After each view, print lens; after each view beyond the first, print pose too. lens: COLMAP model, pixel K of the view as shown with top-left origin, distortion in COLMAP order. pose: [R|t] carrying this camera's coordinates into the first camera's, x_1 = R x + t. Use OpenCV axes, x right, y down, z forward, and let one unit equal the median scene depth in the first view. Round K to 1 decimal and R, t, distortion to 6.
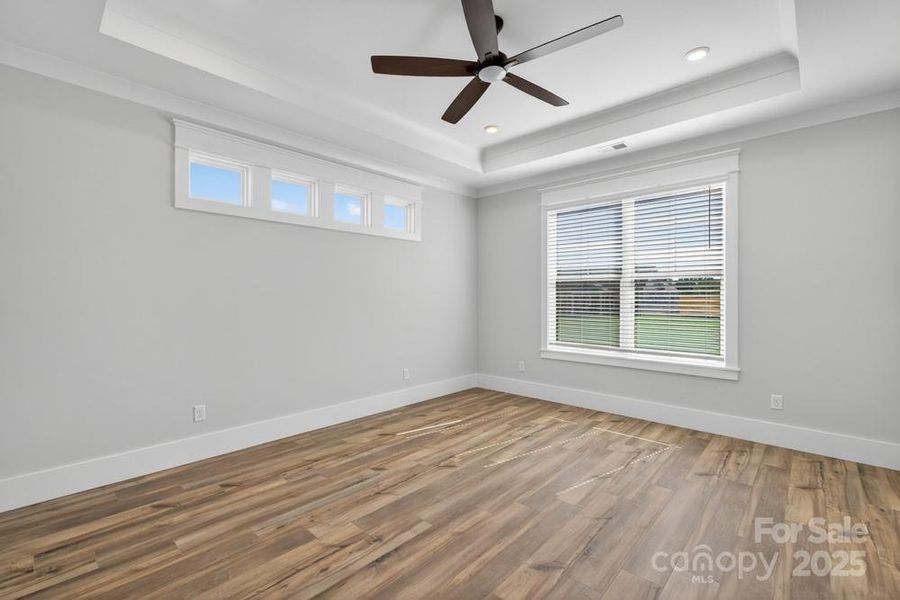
lens RADIAL K [[402.9, 0, 444.4], [0, 402.9, 299.1], [0, 0, 1]] dist [0.003164, -0.000132]
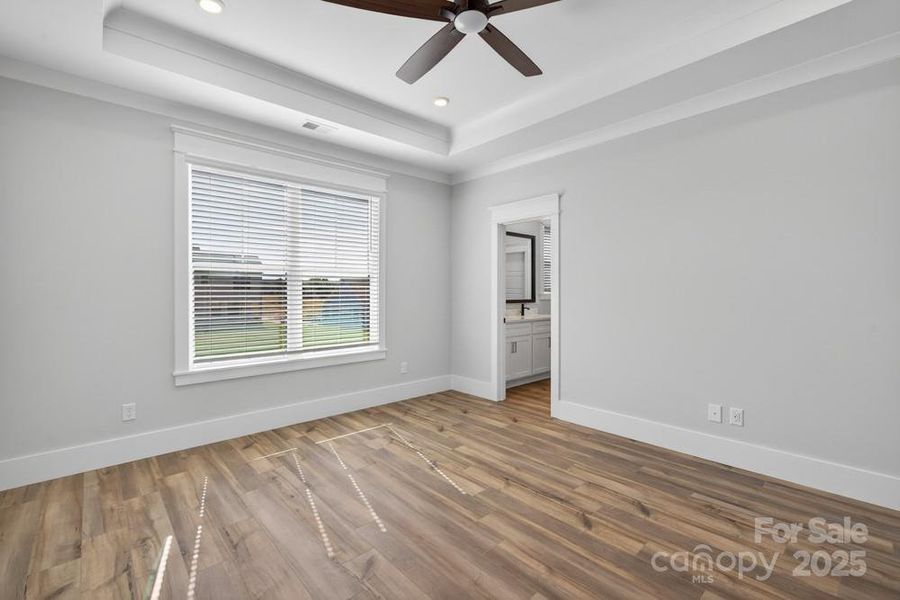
lens RADIAL K [[402.9, 0, 446.5], [0, 402.9, 296.9], [0, 0, 1]] dist [0.003164, -0.000132]
pose [[0.067266, -0.013847, 0.997639, -0.489751], [0.003631, 0.999900, 0.013633, -0.007083], [-0.997728, 0.002705, 0.067309, 0.685252]]
